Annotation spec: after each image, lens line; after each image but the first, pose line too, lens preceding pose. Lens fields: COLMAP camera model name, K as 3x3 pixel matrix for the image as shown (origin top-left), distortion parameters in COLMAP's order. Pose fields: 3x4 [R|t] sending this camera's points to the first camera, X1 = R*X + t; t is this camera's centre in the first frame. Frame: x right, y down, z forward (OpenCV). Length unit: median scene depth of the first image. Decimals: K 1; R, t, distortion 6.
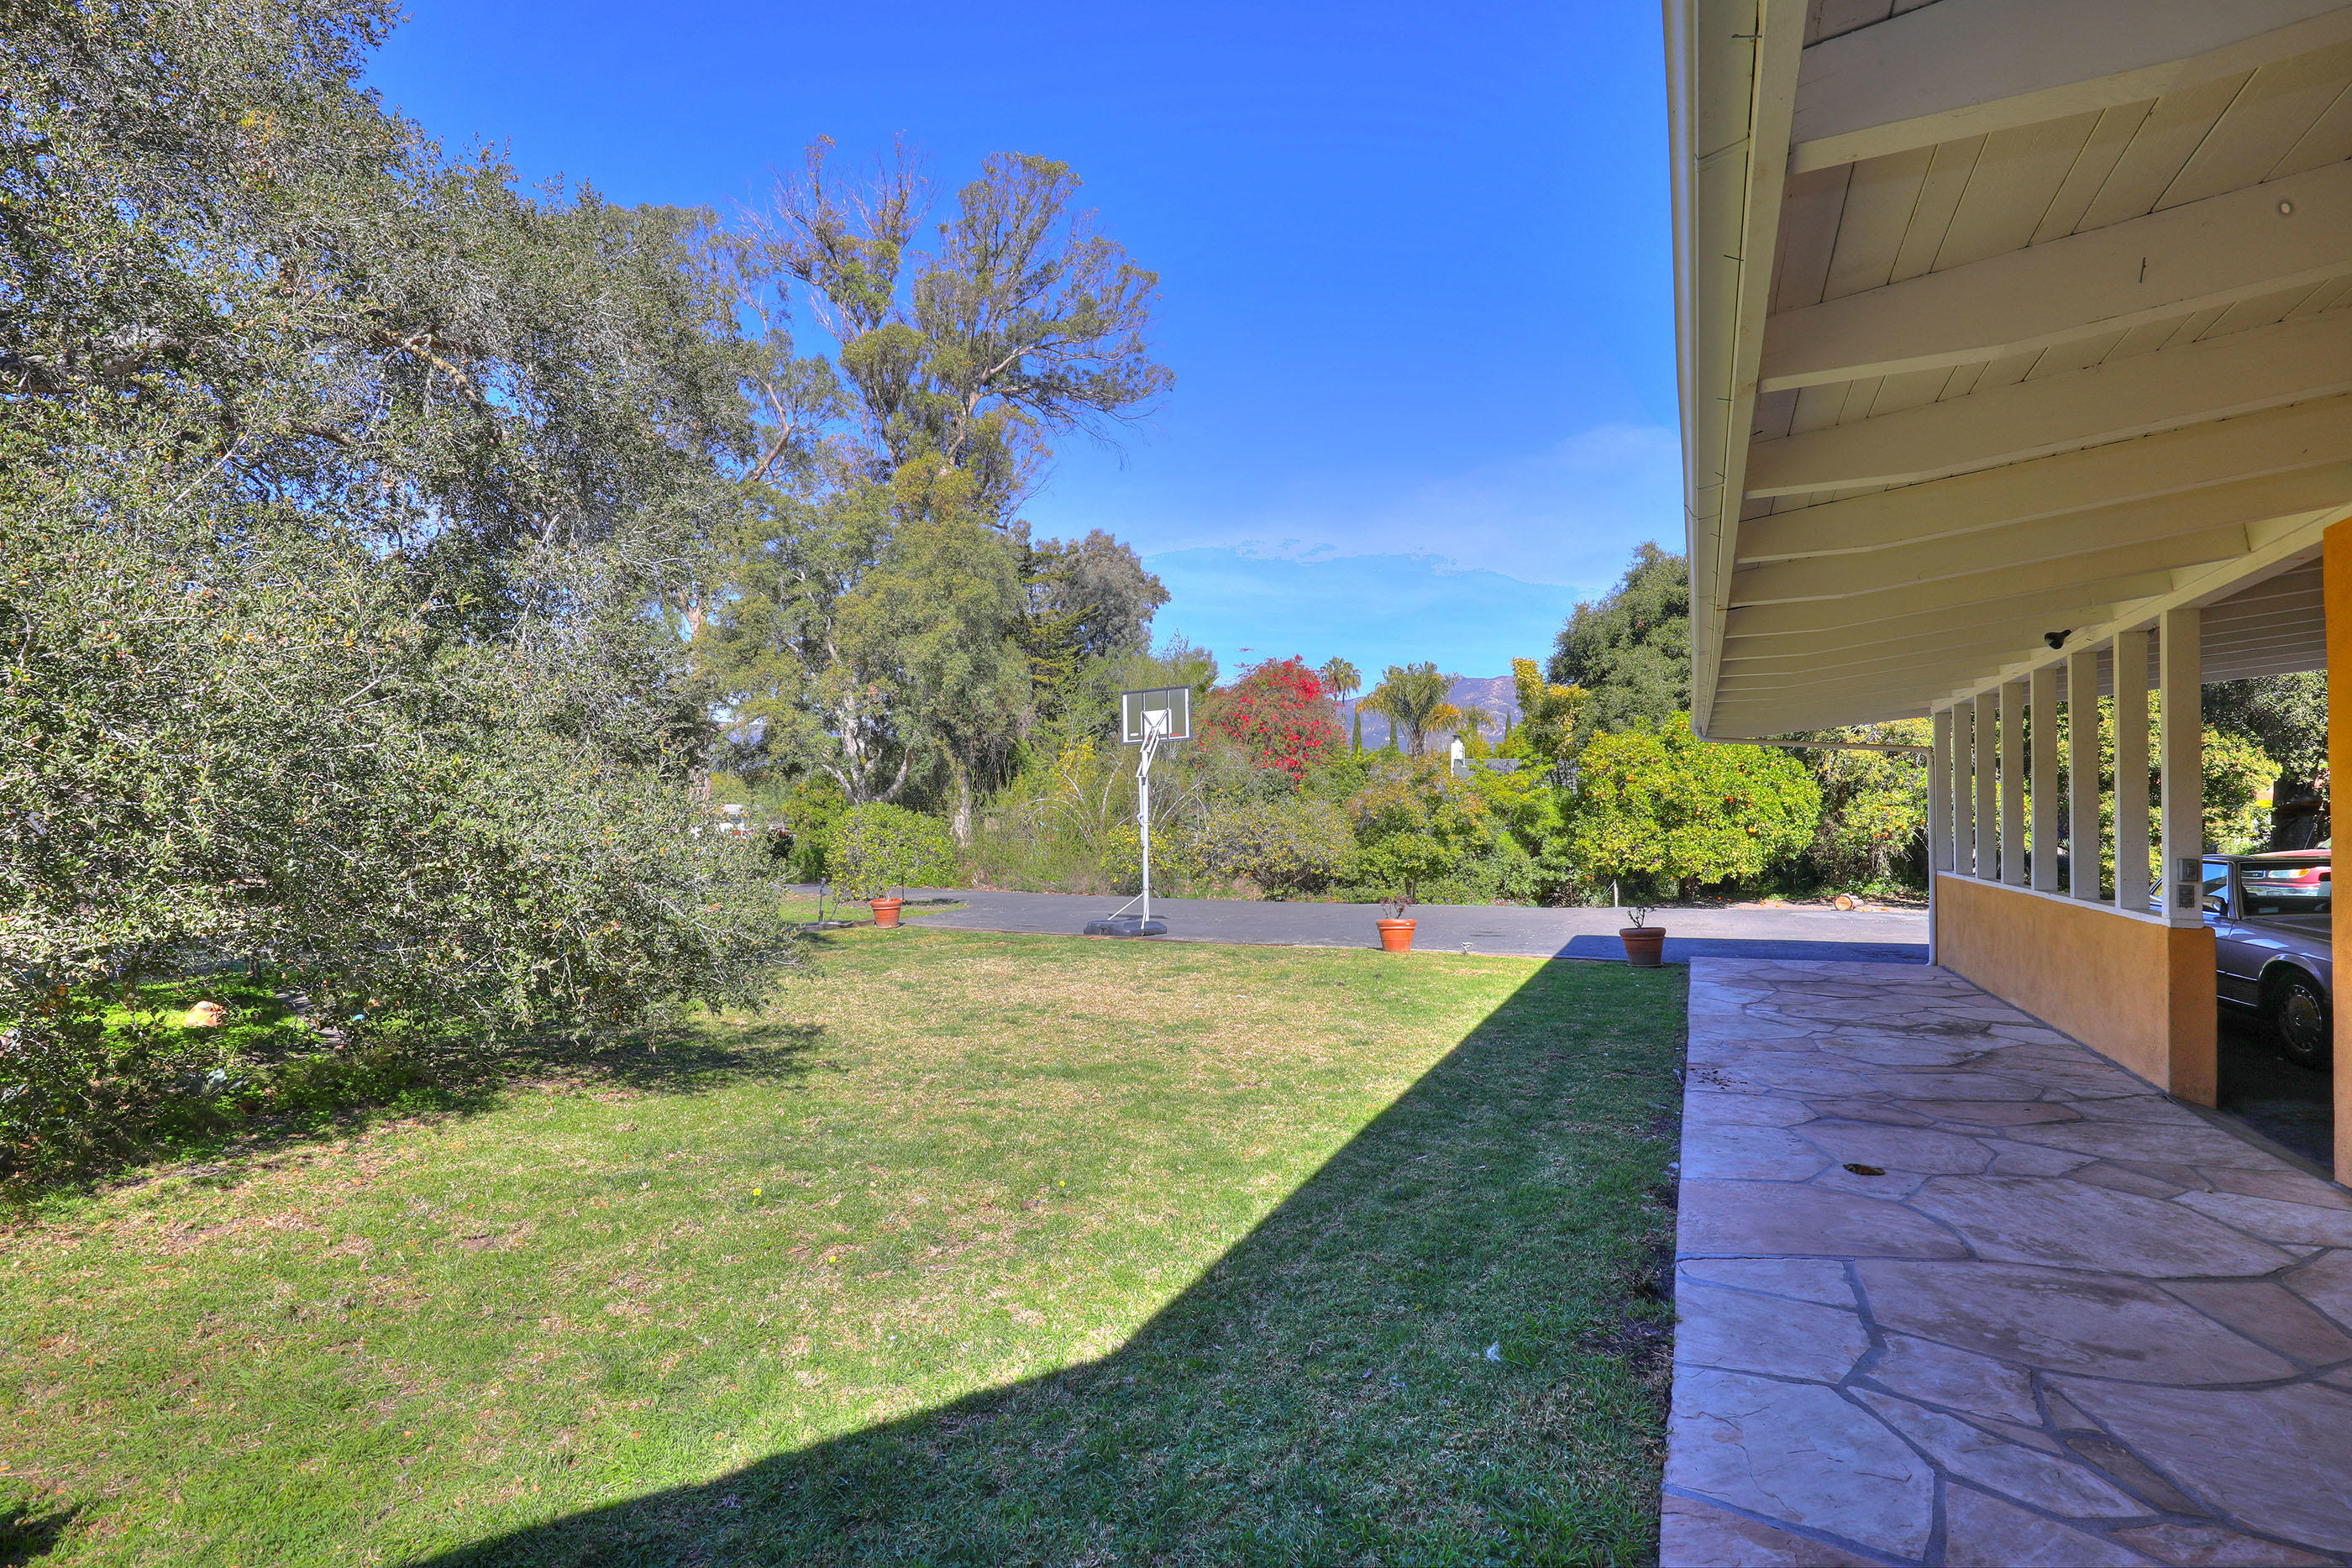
lens RADIAL K [[1108.9, 0, 1181.0], [0, 1108.9, 781.4], [0, 0, 1]] dist [-0.013116, 0.001948]
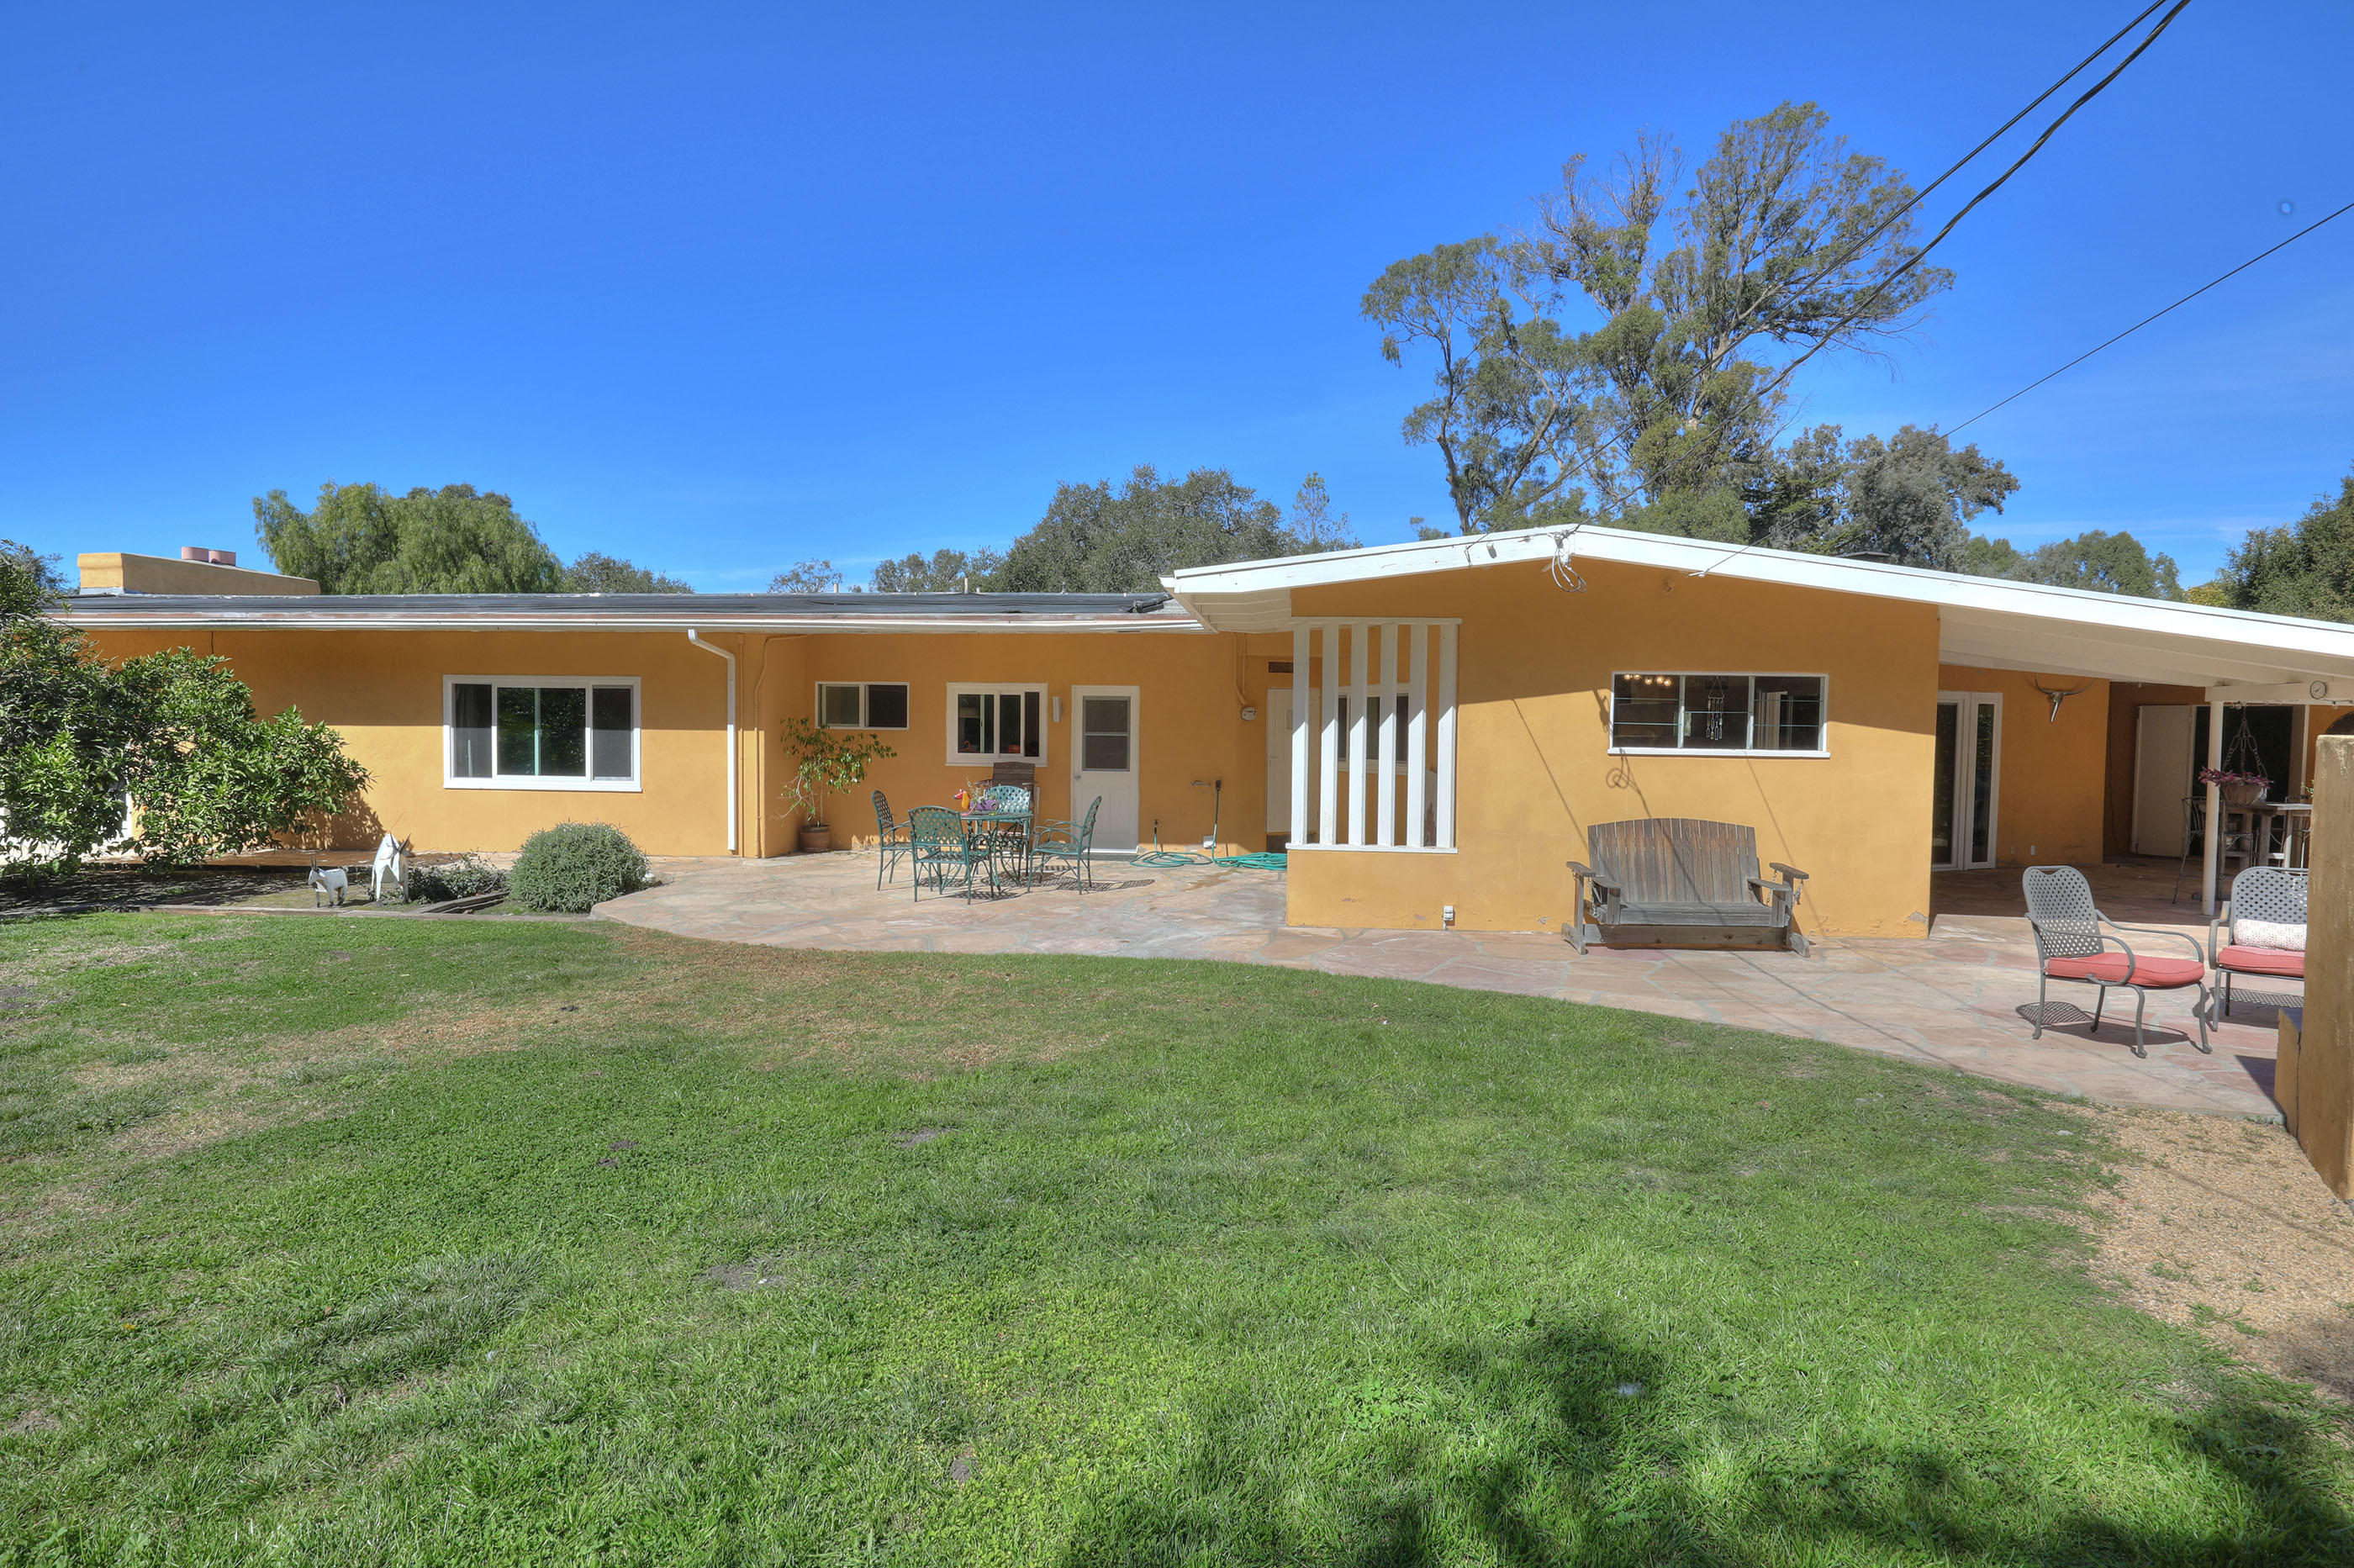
lens RADIAL K [[1332.9, 0, 1179.3], [0, 1332.9, 784.8], [0, 0, 1]] dist [-0.004391, -0.001506]
pose [[0.766155, 0.029540, -0.641976, 0.257404], [0.014768, 0.997870, 0.063541, -0.014277], [0.642486, -0.058163, 0.764087, -0.354378]]
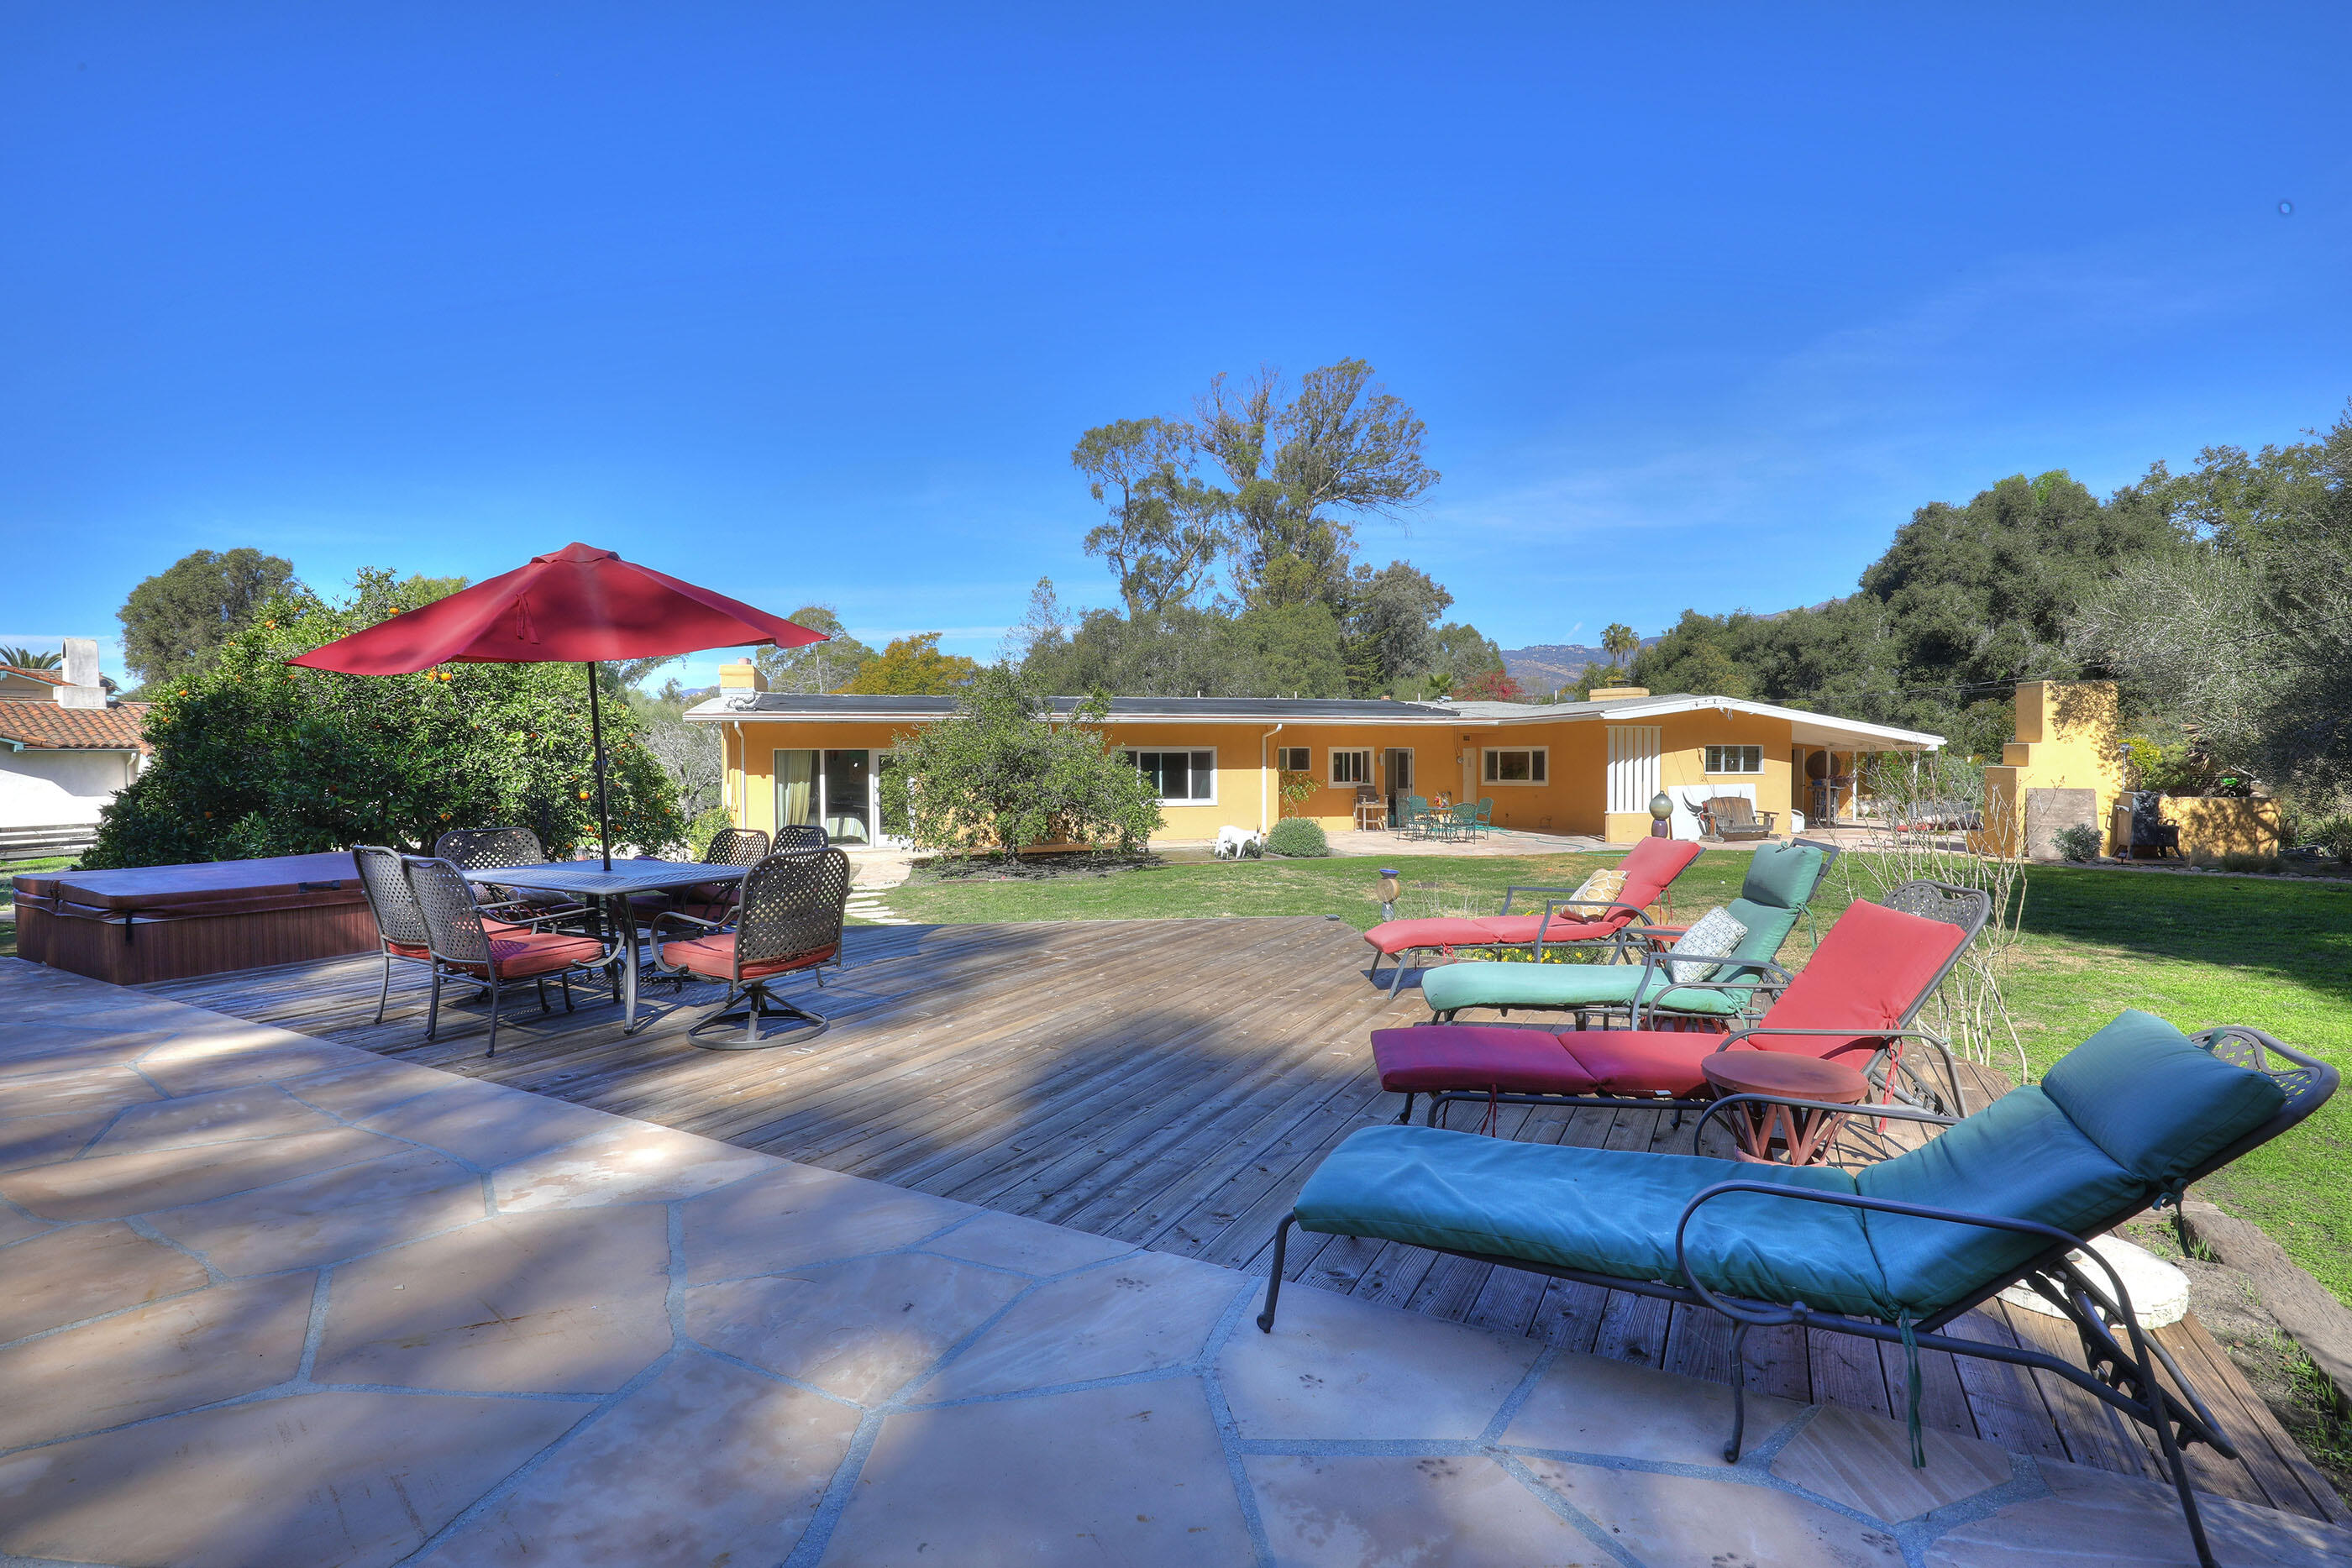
lens RADIAL K [[1108.9, 0, 1179.0], [0, 1108.9, 773.4], [0, 0, 1]] dist [-0.013116, 0.001948]
pose [[0.954900, -0.009217, -0.296785, 0.112192], [0.022449, 0.998898, 0.041209, -0.028818], [0.296078, -0.046013, 0.954055, -0.650526]]
